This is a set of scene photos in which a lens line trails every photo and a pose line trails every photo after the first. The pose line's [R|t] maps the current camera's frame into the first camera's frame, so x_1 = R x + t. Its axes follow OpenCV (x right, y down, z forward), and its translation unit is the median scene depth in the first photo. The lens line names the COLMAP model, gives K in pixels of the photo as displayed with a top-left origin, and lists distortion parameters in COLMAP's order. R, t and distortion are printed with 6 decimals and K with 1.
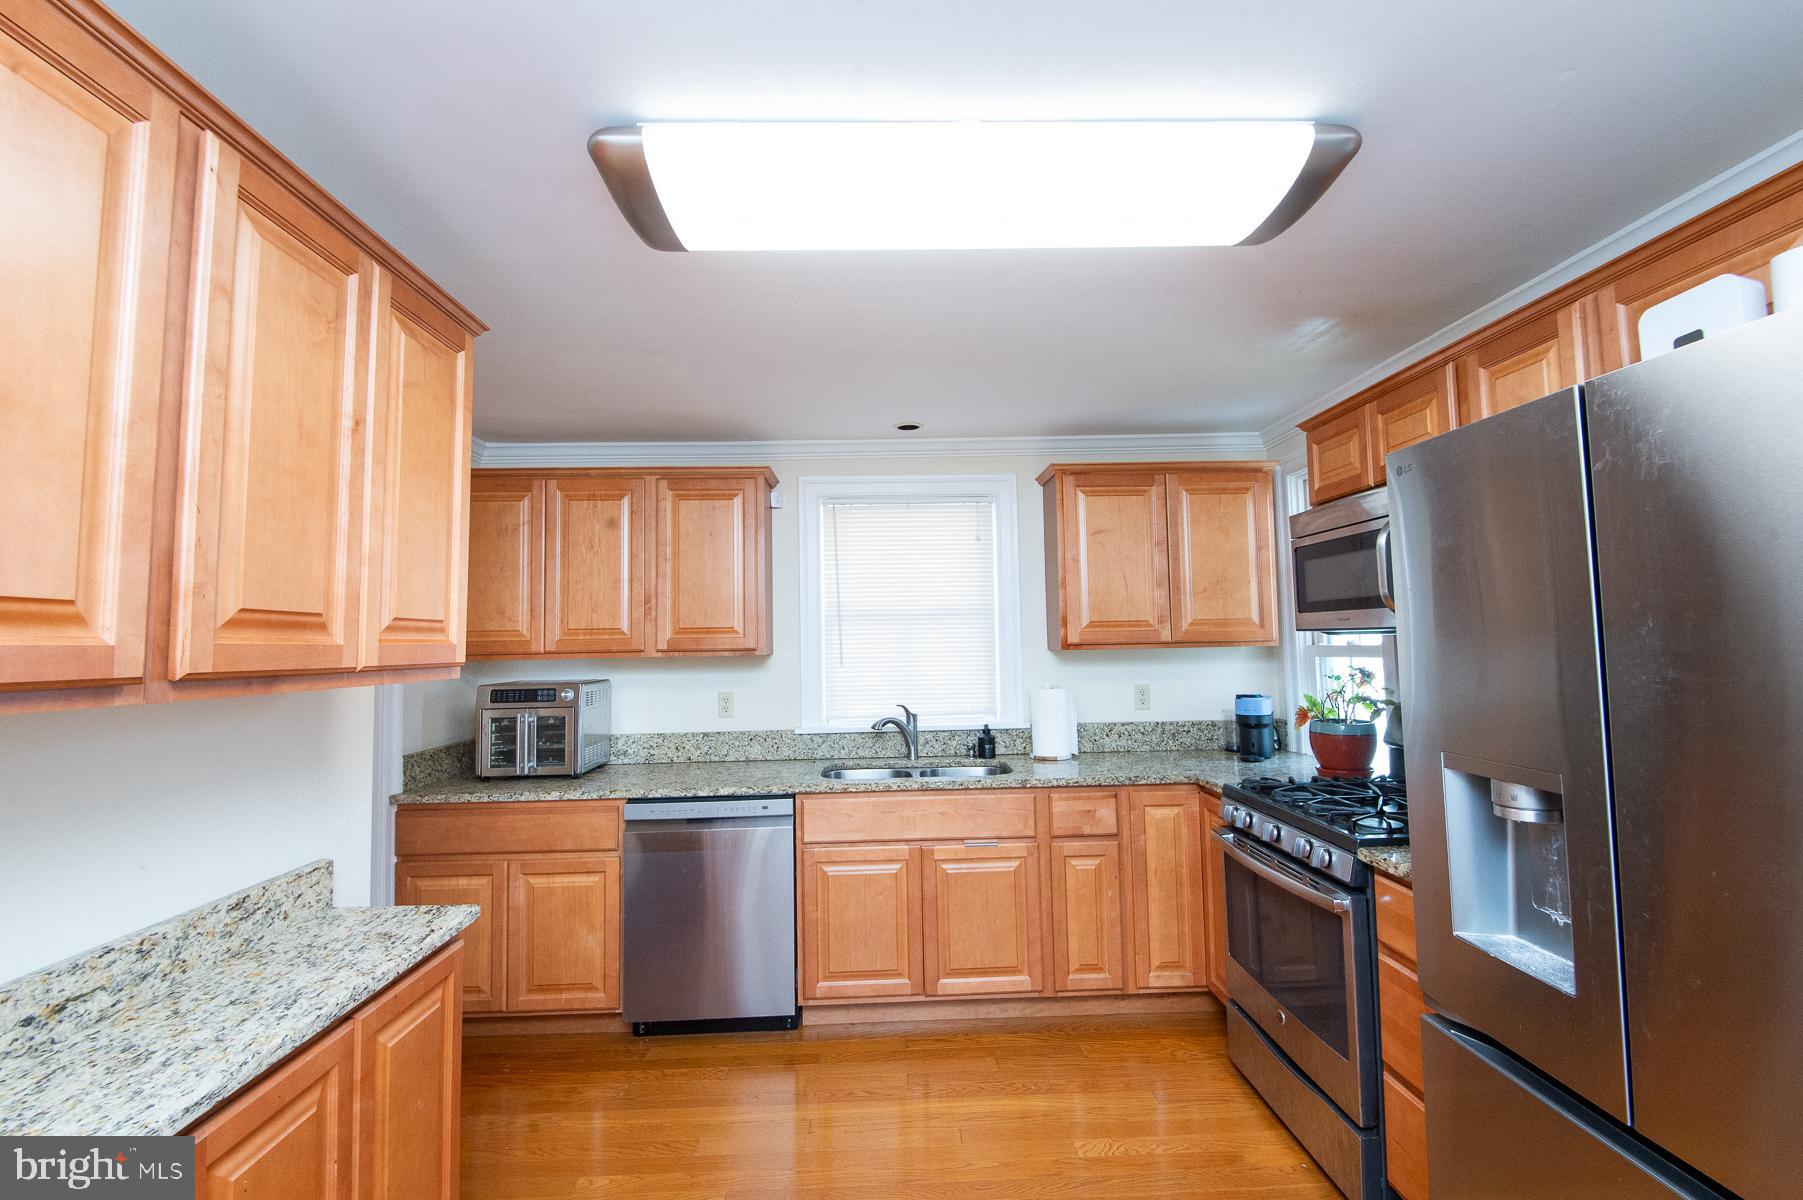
lens RADIAL K [[792.5, 0, 899.1], [0, 792.5, 593.6], [0, 0, 1]] dist [0.036622, -0.021948]
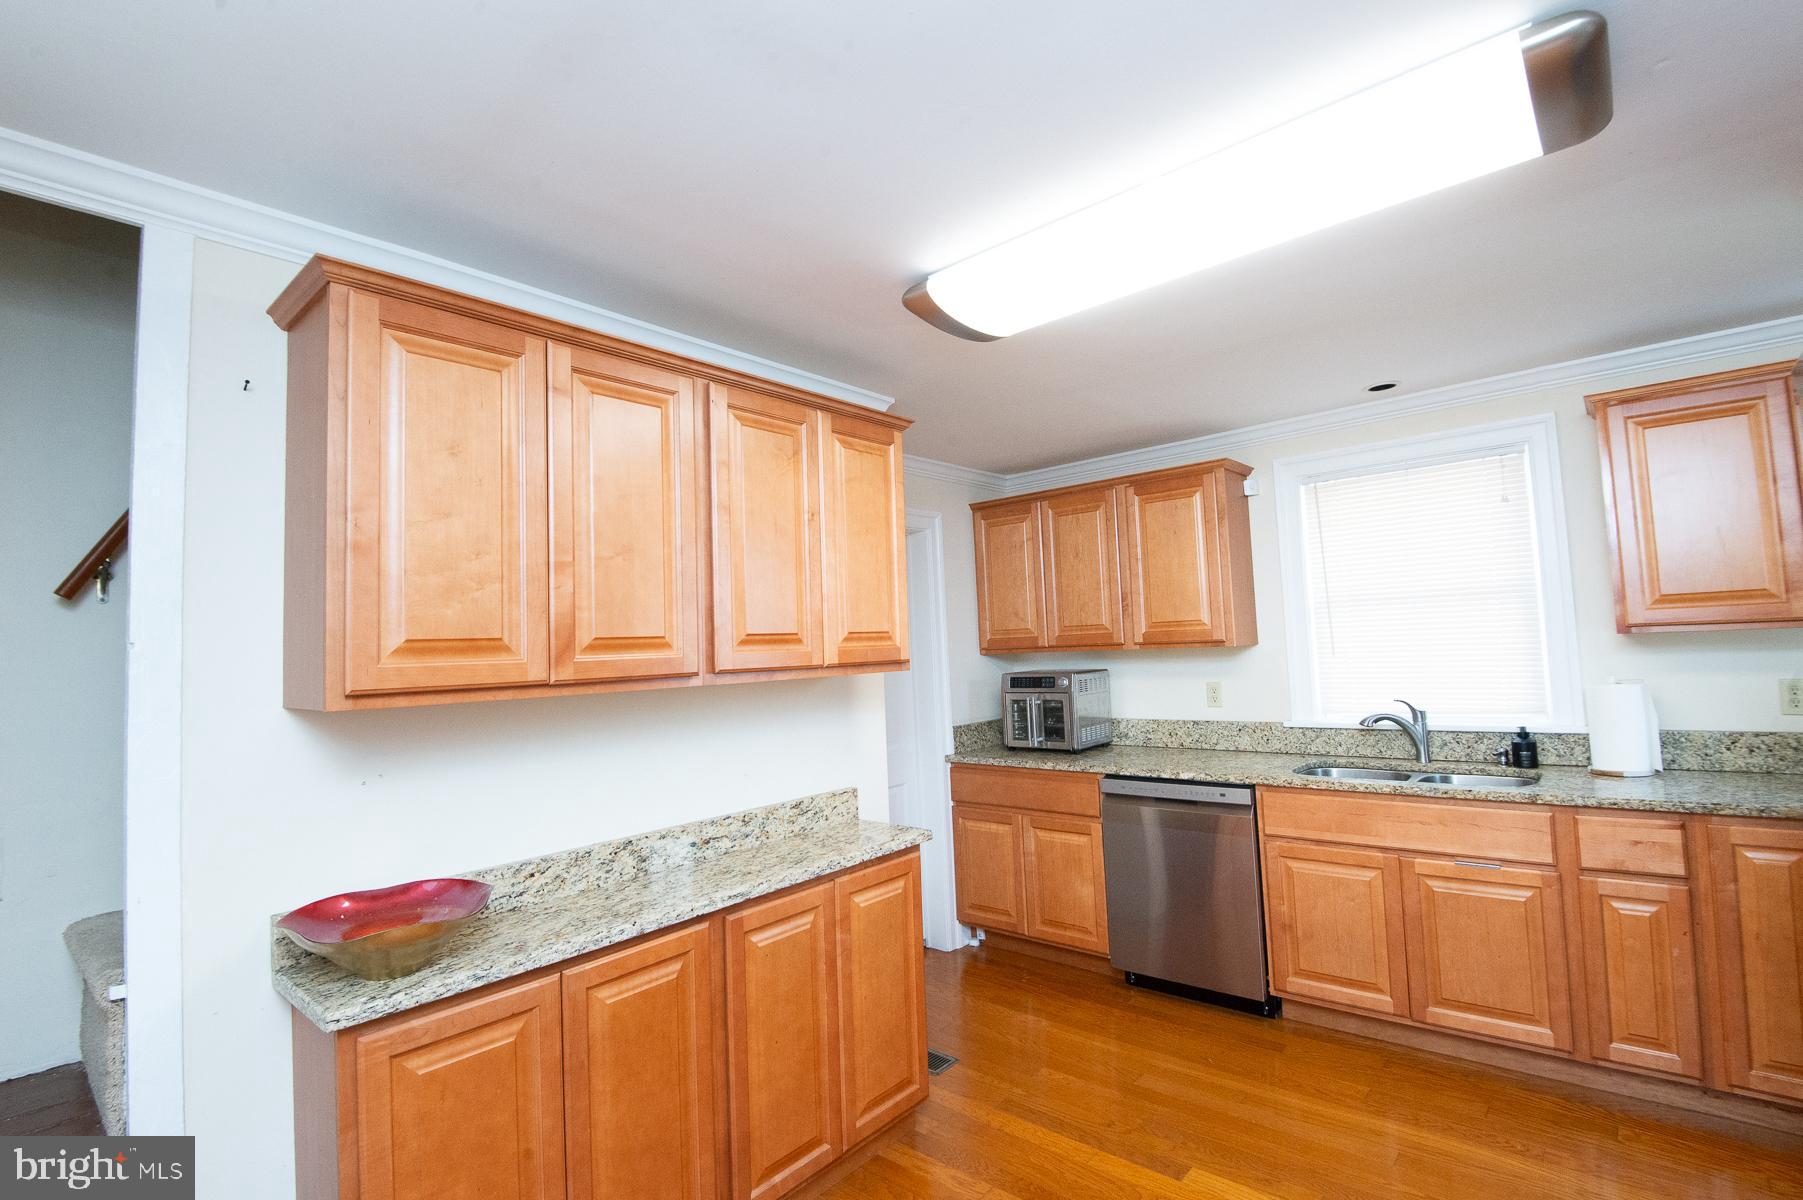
lens RADIAL K [[793.0, 0, 901.2], [0, 793.0, 592.9], [0, 0, 1]] dist [0.022005, -0.019157]
pose [[0.752169, -0.060245, -0.656210, 0.197869], [0.070302, 0.997465, -0.010992, -0.009432], [0.655209, -0.037865, 0.754498, -0.039008]]
